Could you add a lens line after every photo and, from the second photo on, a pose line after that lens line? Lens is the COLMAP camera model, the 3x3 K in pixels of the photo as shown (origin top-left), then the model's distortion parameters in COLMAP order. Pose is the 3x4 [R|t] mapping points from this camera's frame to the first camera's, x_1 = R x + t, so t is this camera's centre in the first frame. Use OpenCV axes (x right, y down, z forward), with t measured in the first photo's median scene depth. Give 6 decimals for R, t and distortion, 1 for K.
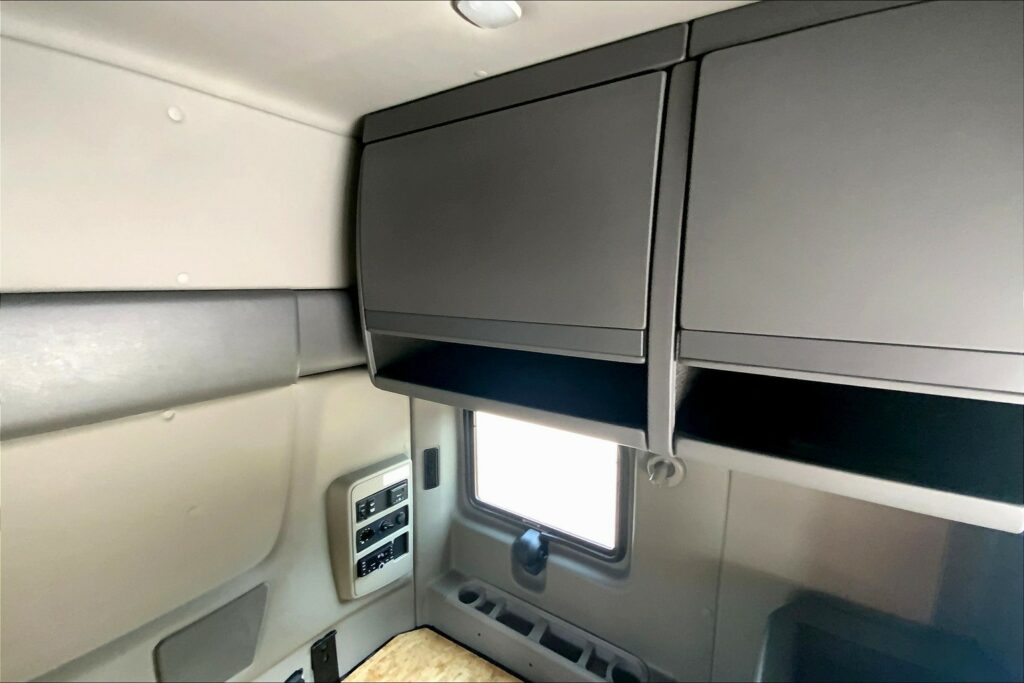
lens RADIAL K [[445.5, 0, 512.0], [0, 445.5, 341.5], [0, 0, 1]] dist [-0.000278, -0.000116]
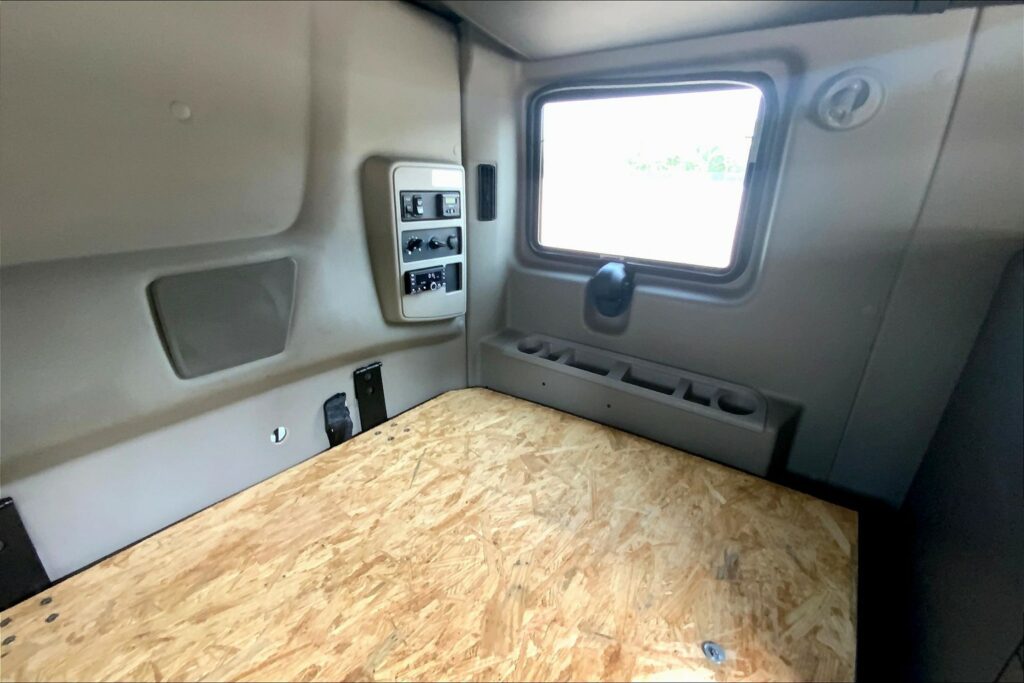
lens RADIAL K [[438.5, 0, 512.0], [0, 438.5, 341.5], [0, 0, 1]] dist [0.034188, -0.026156]
pose [[0.999410, 0.023990, -0.024587, -0.119517], [-0.018045, 0.975670, 0.218501, 0.400940], [0.029231, -0.217928, 0.975527, 0.186481]]
